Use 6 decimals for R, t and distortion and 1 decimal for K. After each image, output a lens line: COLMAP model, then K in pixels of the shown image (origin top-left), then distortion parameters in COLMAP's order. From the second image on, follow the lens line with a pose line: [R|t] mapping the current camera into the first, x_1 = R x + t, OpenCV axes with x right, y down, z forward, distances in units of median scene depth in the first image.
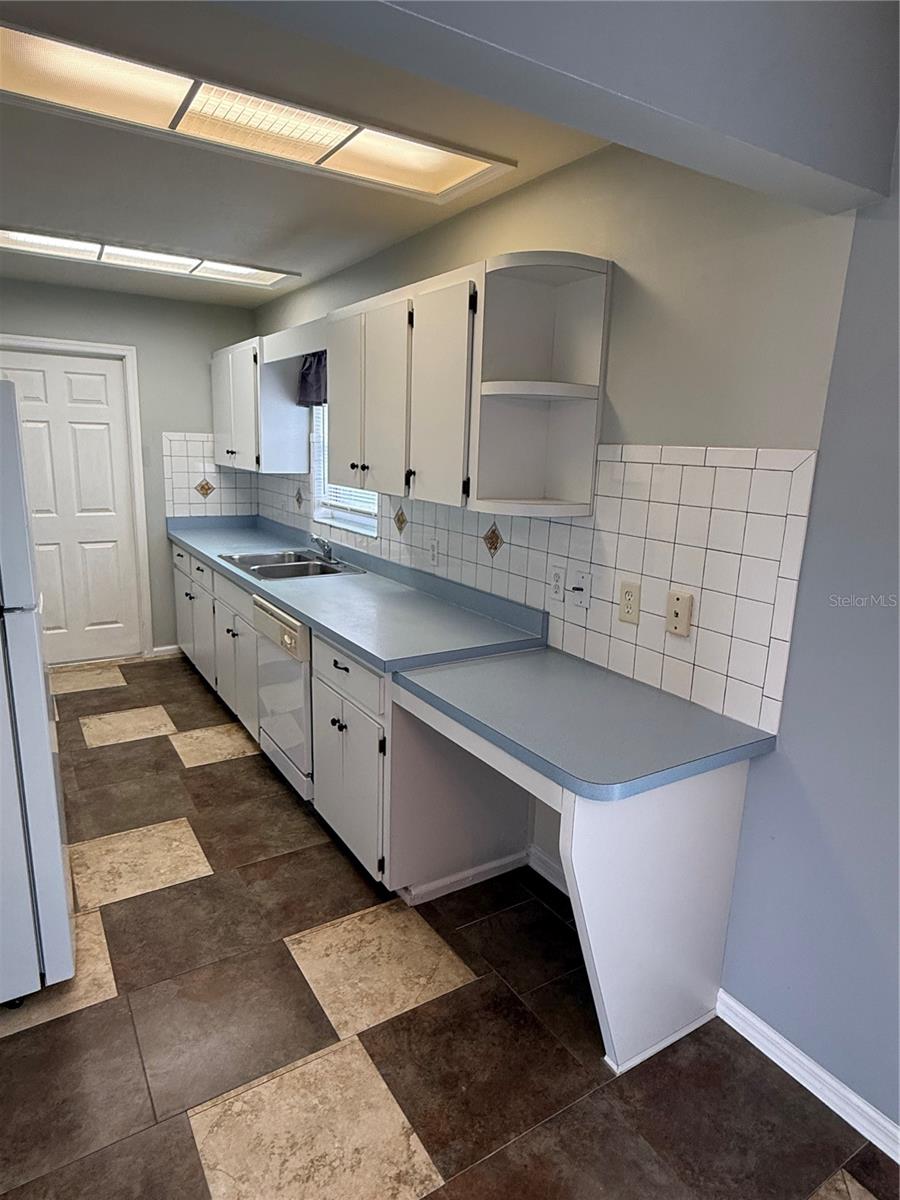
lens RADIAL K [[704.8, 0, 449.9], [0, 704.8, 593.0], [0, 0, 1]] dist [0.002256, -0.000837]
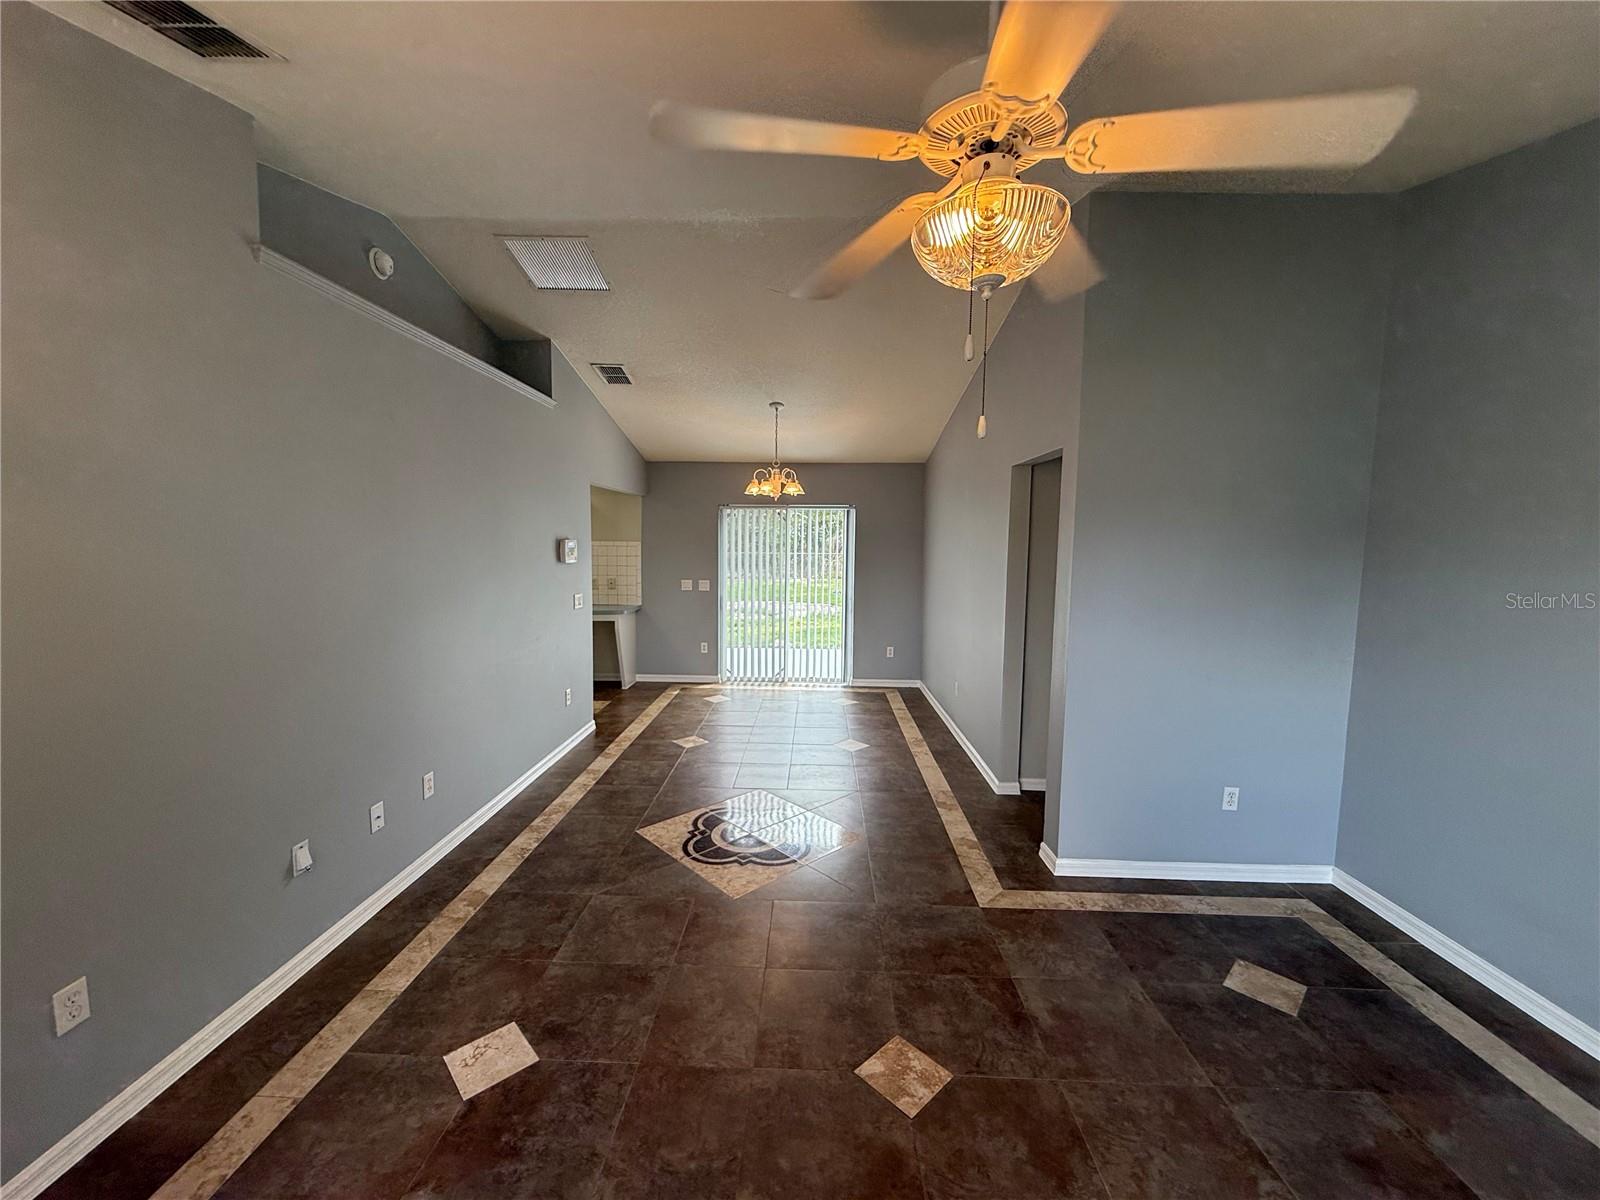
lens RADIAL K [[637.5, 0, 795.1], [0, 637.5, 598.8], [0, 0, 1]] dist [0.000116, 0.000405]
pose [[0.560628, -0.102875, 0.821653, -1.488365], [0.182089, 0.983281, -0.001131, 0.223378], [-0.807799, 0.150248, 0.569988, -1.350106]]
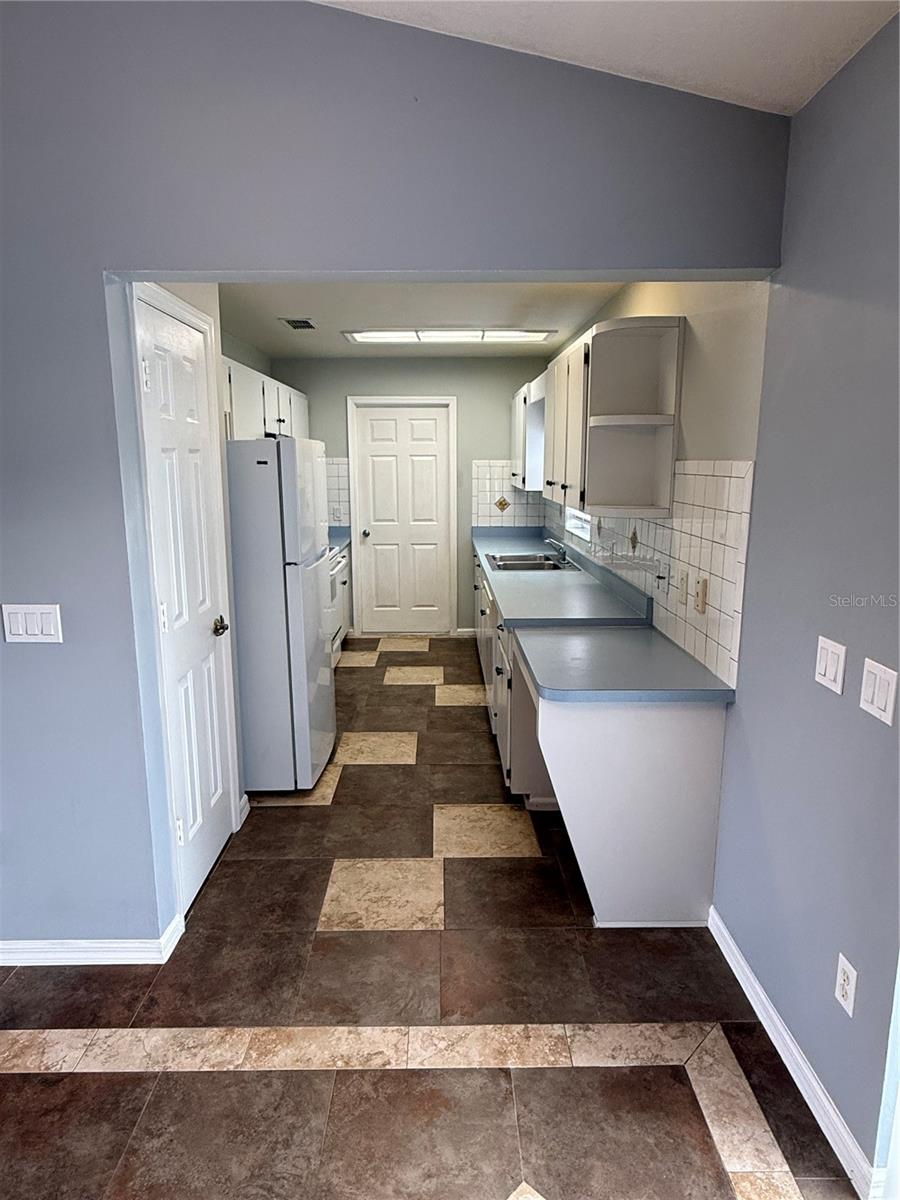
lens RADIAL K [[716.9, 0, 449.0], [0, 716.9, 595.4], [0, 0, 1]] dist [0.003793, 0.000035]
pose [[0.853488, 0.064508, -0.517104, 0.438336], [-0.080473, 0.996721, -0.008484, 0.056484], [0.514861, 0.048854, 0.855880, -0.228027]]
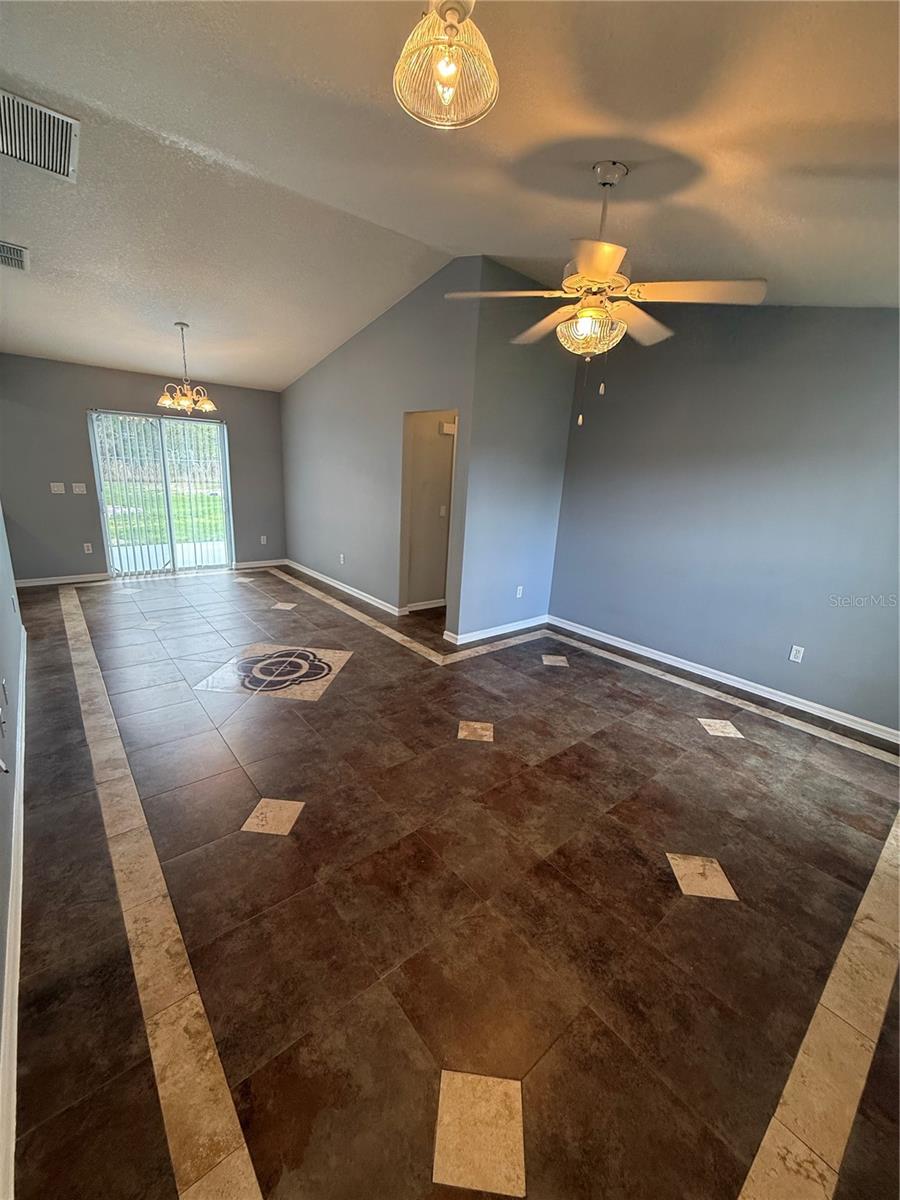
lens RADIAL K [[478.1, 0, 450.5], [0, 478.1, 596.1], [0, 0, 1]] dist [0.000116, 0.000405]
pose [[-0.135194, -0.302136, 0.943629, -1.830232], [0.149421, 0.935264, 0.320865, 0.110270], [-0.979488, 0.184377, -0.081297, -0.878272]]
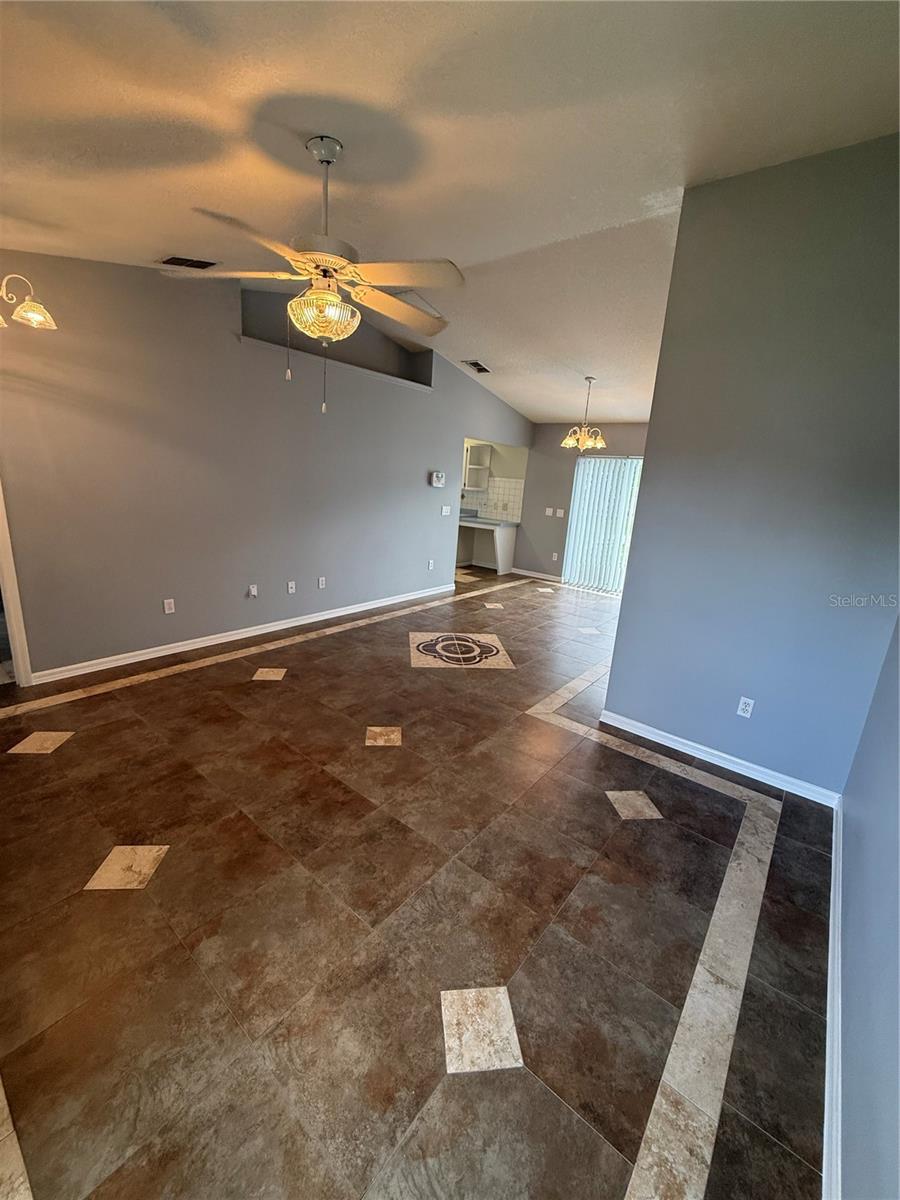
lens RADIAL K [[478.1, 0, 450.5], [0, 478.1, 596.1], [0, 0, 1]] dist [0.000116, 0.000405]
pose [[0.944632, -0.054329, 0.323602, -1.085650], [0.036040, 0.997410, 0.062250, 0.384288], [-0.326146, -0.047141, 0.944143, -2.018039]]
